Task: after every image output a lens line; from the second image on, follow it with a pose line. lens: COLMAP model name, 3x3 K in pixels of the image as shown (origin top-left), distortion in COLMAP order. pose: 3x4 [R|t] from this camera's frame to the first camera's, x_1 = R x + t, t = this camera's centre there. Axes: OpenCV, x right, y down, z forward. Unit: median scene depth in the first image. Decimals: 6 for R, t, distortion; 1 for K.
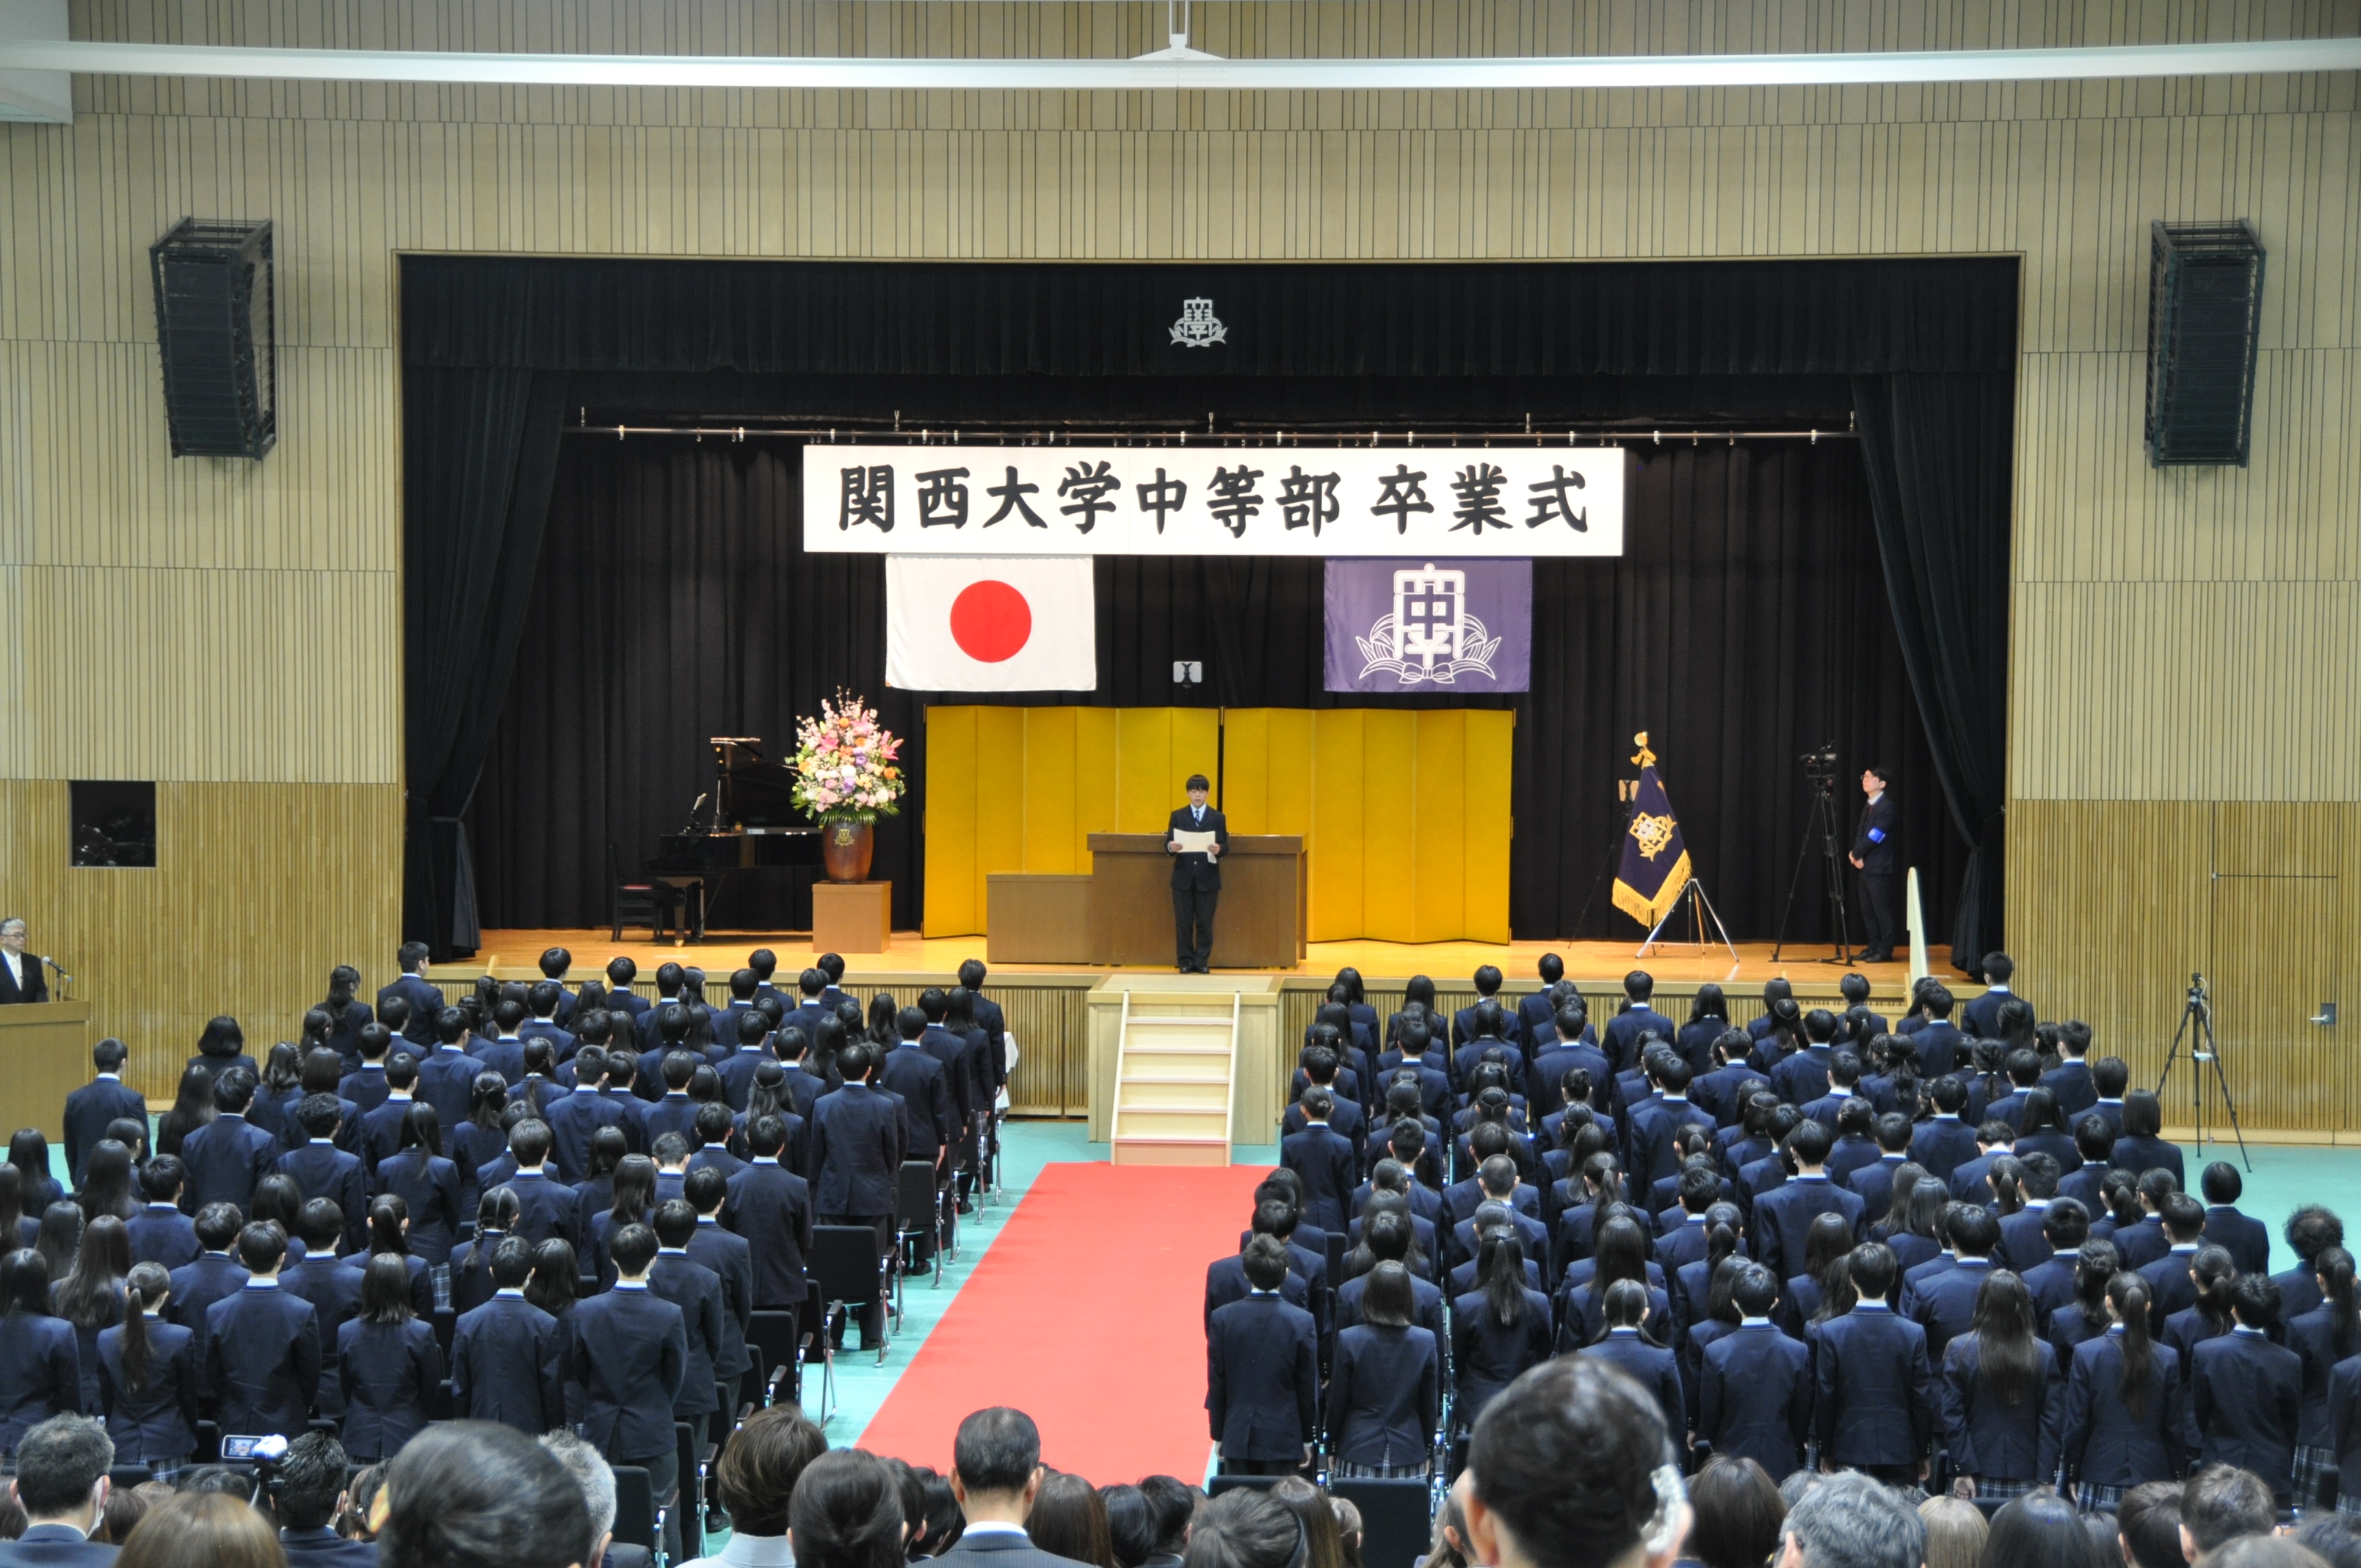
lens RADIAL K [[5178.6, 0, 1220.4], [0, 5178.6, 807.7], [0, 0, 1]] dist [0.574206, 0.464776]
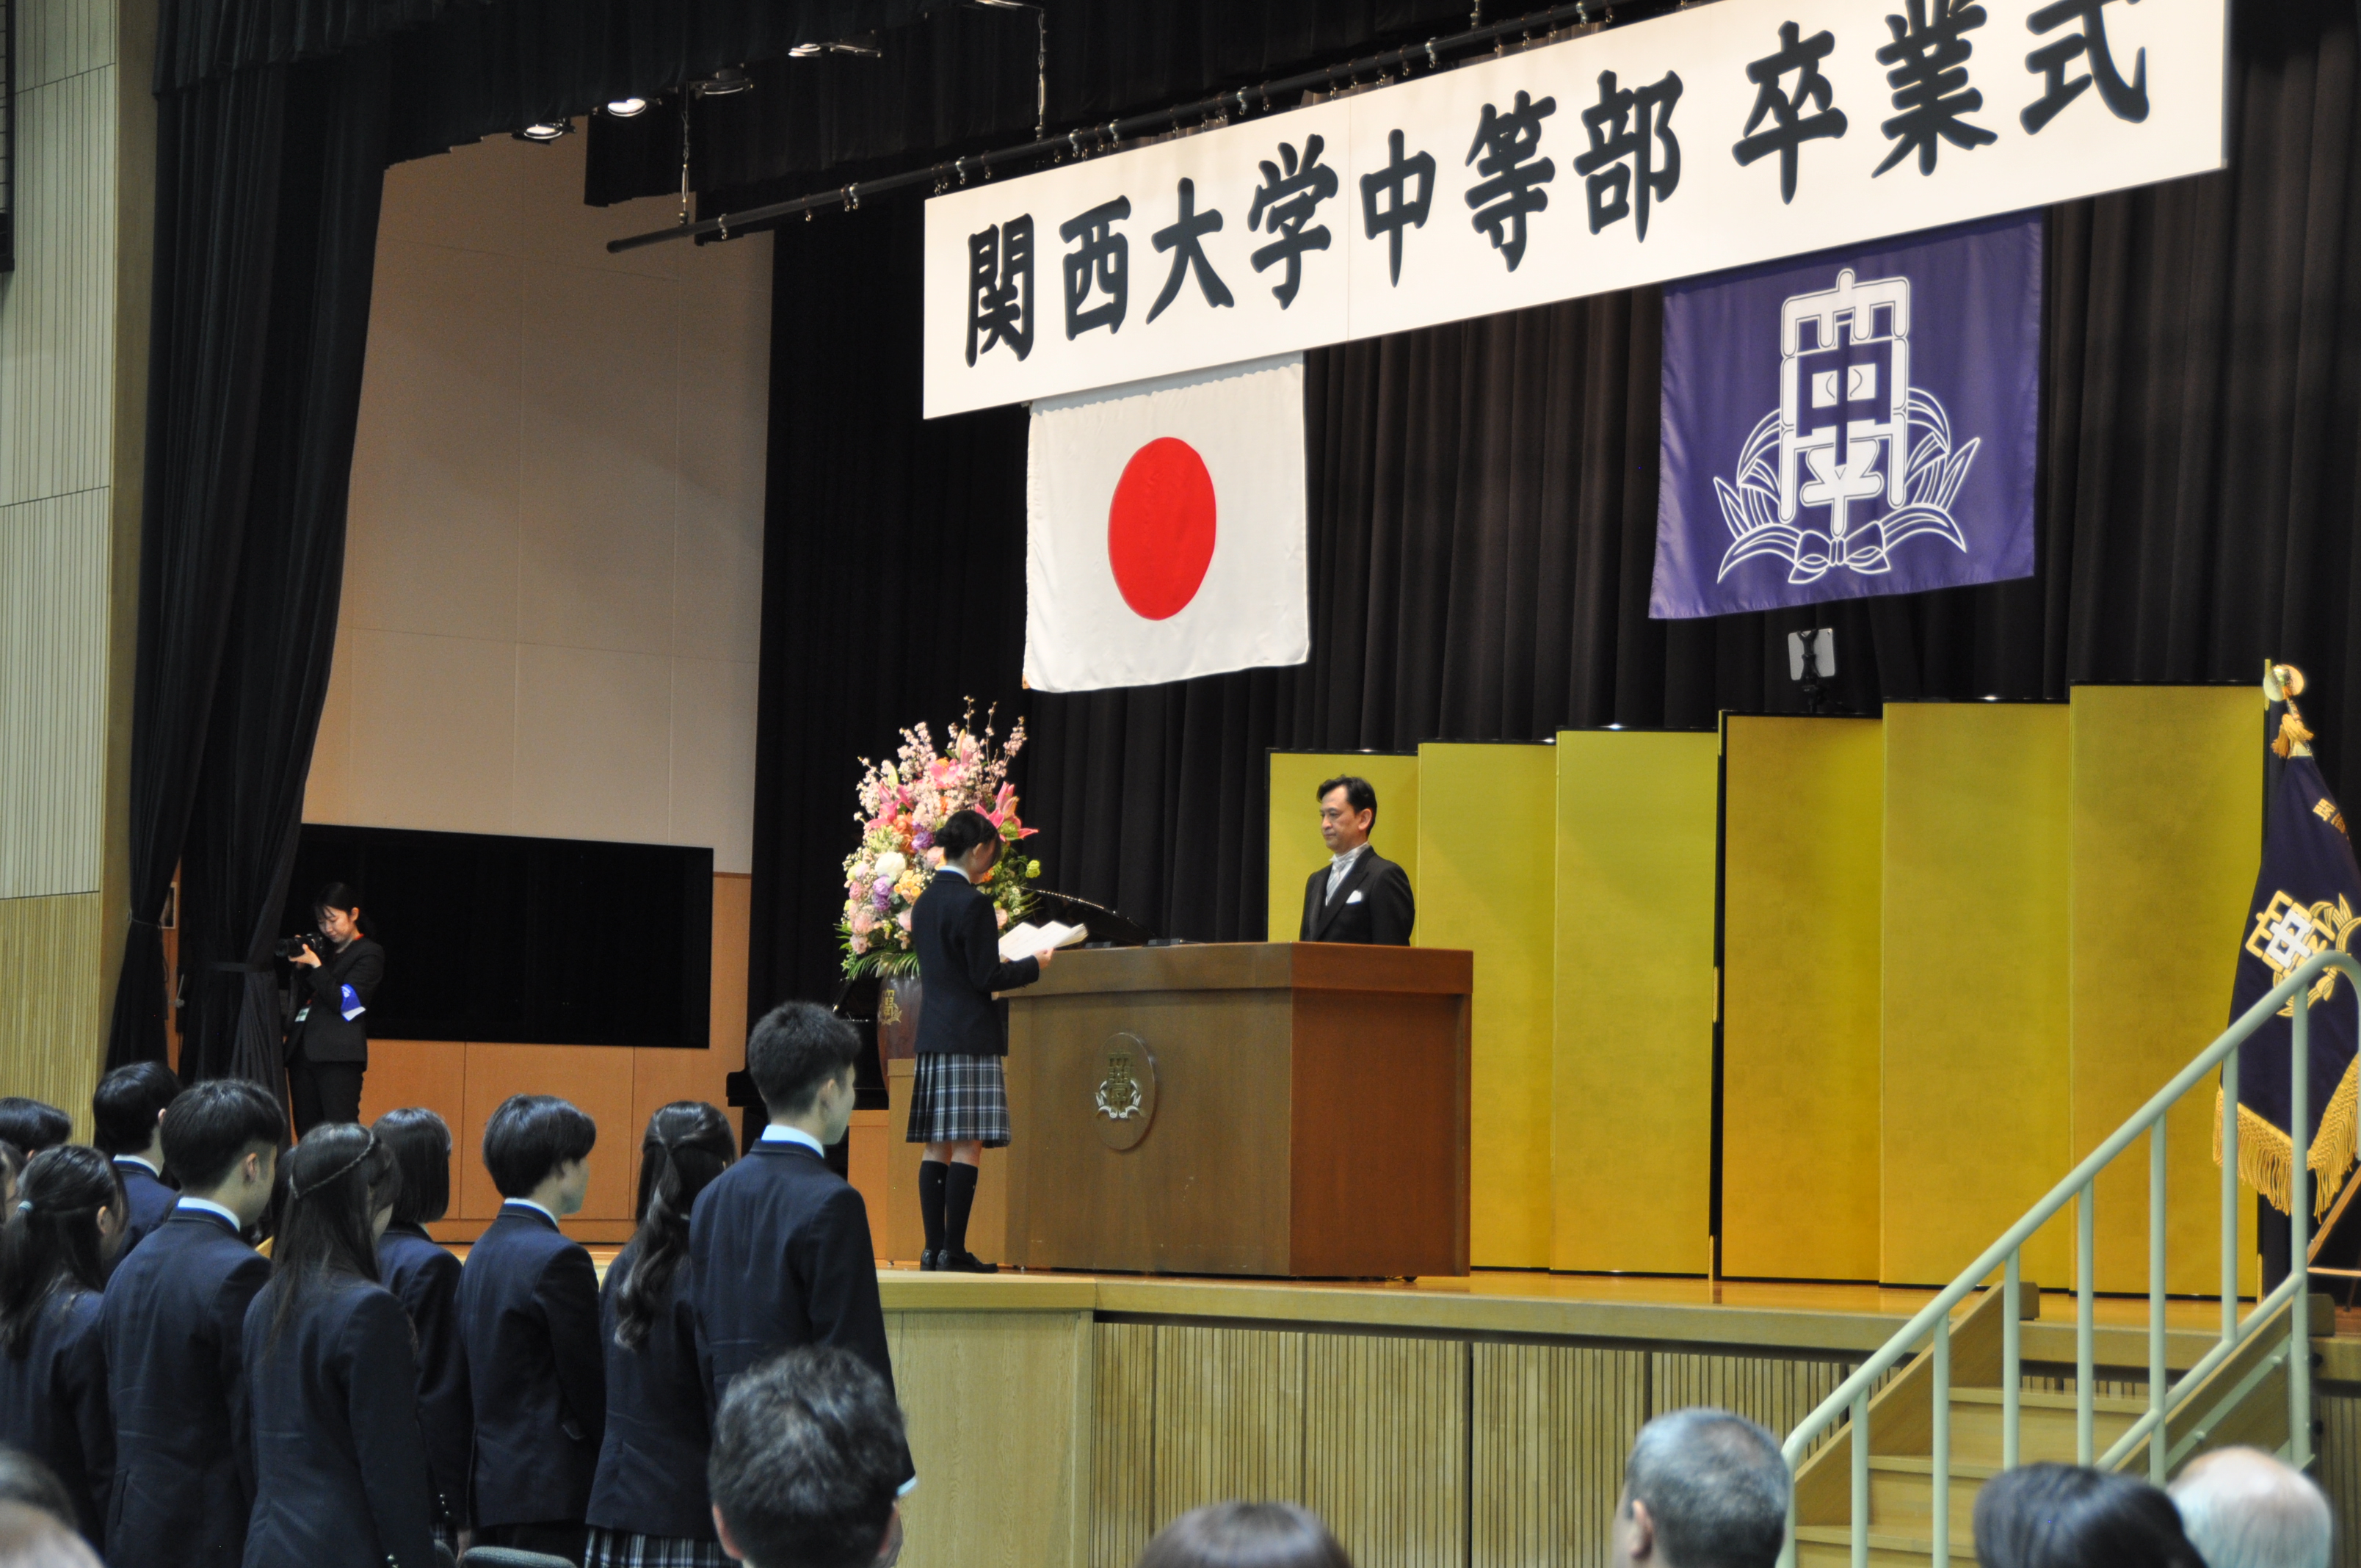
lens RADIAL K [[5746.7, 0, 1180.5], [0, 5746.7, 784.0], [0, 0, 1]] dist [0.789836, -0.437756]
pose [[0.622868, -0.057745, -0.780193, 0.345682], [-0.040307, 0.993579, -0.105718, 0.038845], [0.781288, 0.097296, 0.616541, 0.697558]]
